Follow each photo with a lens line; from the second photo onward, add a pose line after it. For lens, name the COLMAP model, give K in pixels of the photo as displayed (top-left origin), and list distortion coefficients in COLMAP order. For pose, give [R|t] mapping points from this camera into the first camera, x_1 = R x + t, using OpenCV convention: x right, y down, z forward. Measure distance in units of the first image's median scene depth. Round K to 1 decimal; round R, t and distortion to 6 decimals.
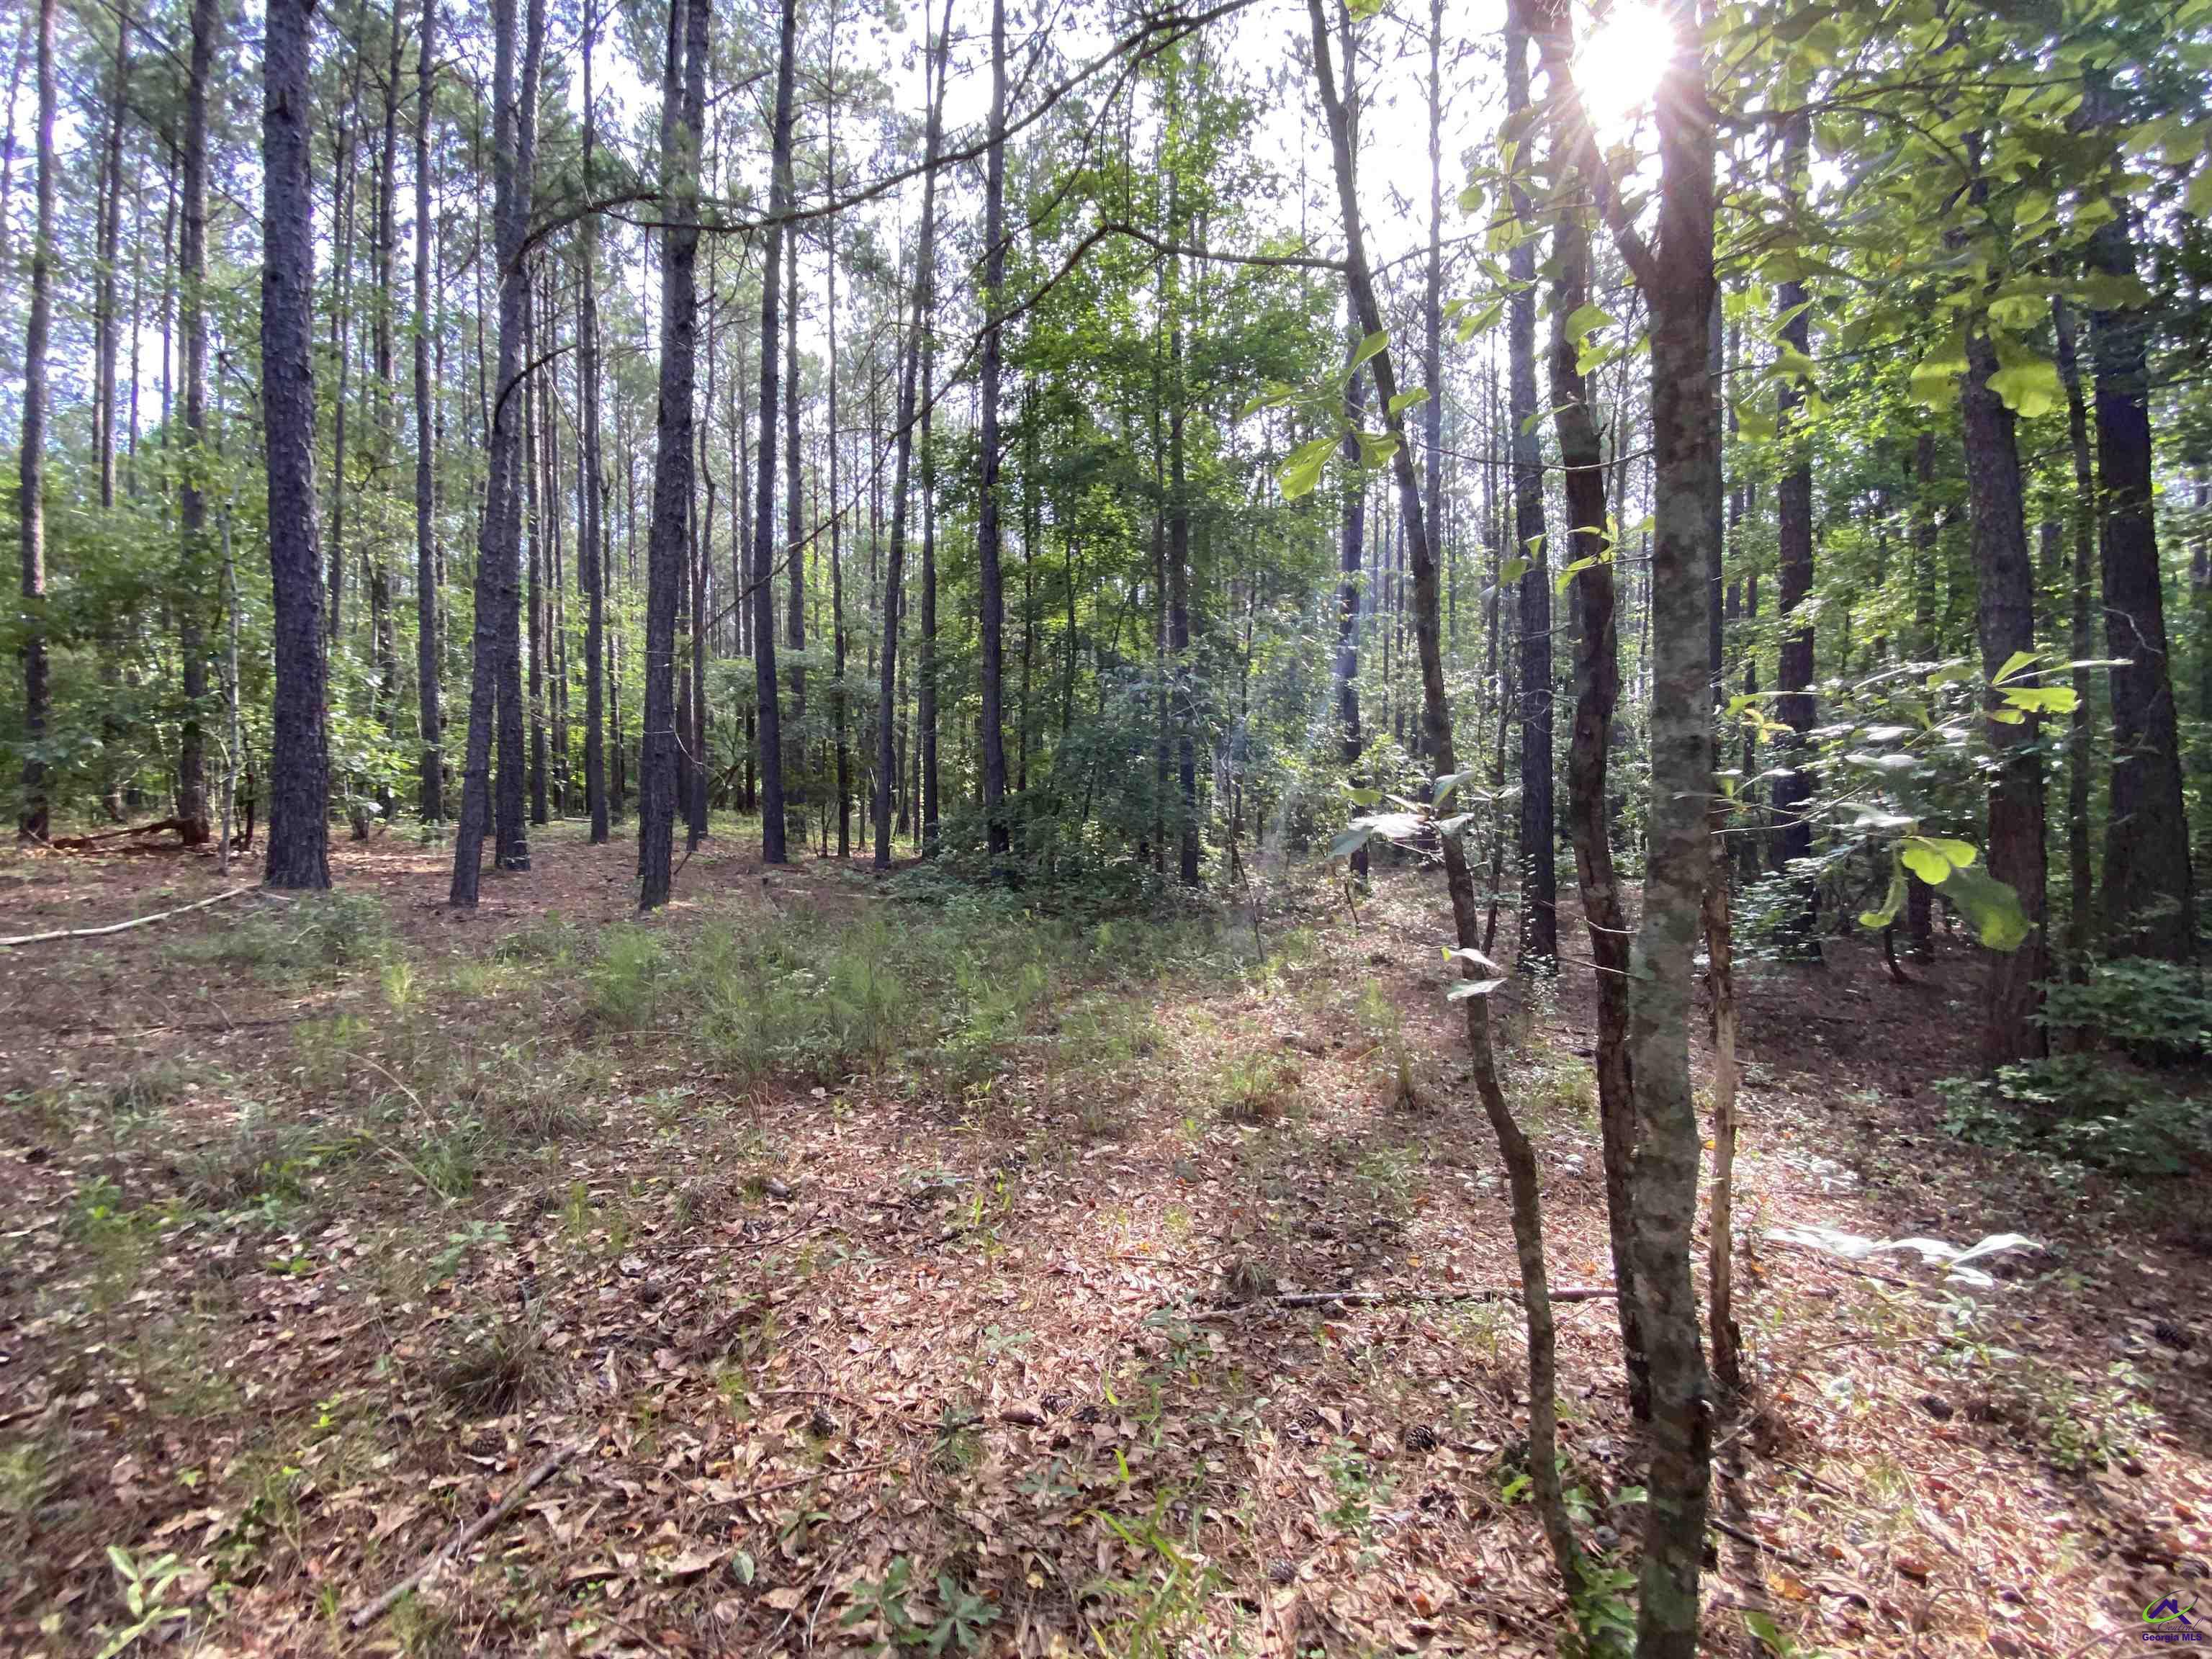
lens RADIAL K [[903.4, 0, 1102.7], [0, 903.4, 845.6], [0, 0, 1]] dist [0.019577, -0.015629]
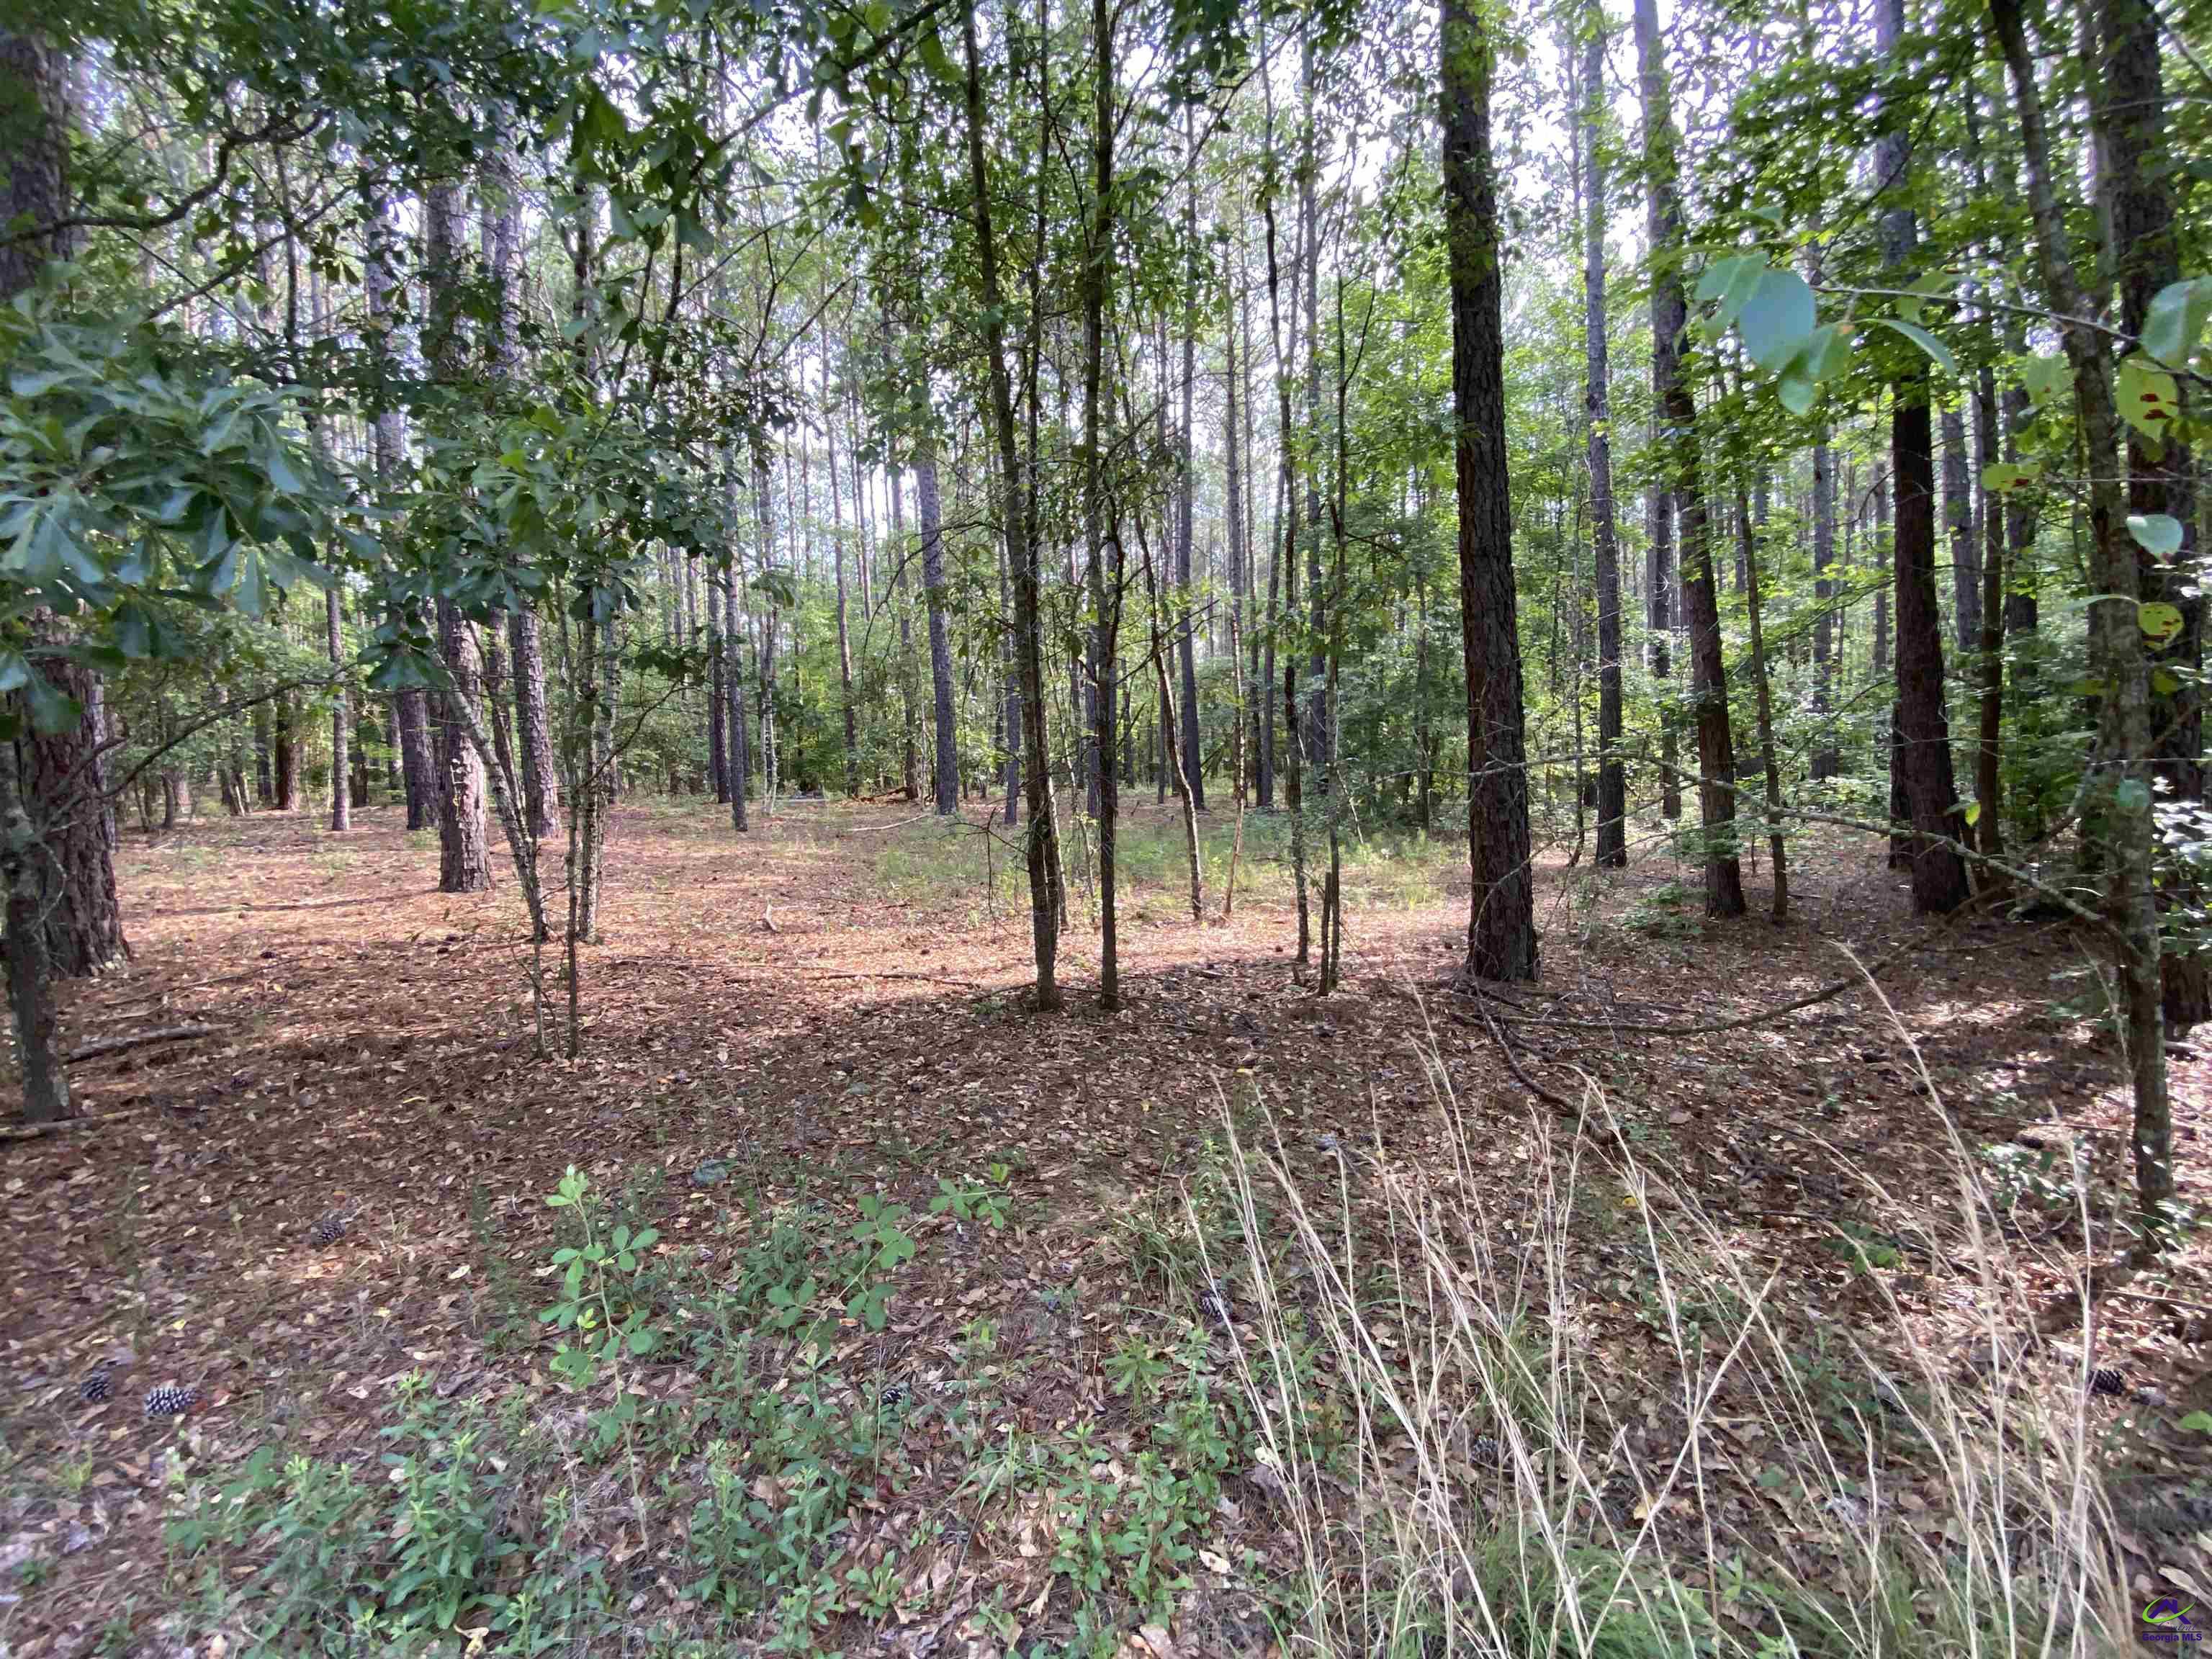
lens RADIAL K [[903.4, 0, 1102.7], [0, 903.4, 845.6], [0, 0, 1]] dist [0.019577, -0.015629]
pose [[0.834816, 0.002186, -0.550525, 0.426218], [0.025096, 0.998801, 0.042022, 0.028669], [0.549957, -0.048896, 0.833761, -0.415023]]
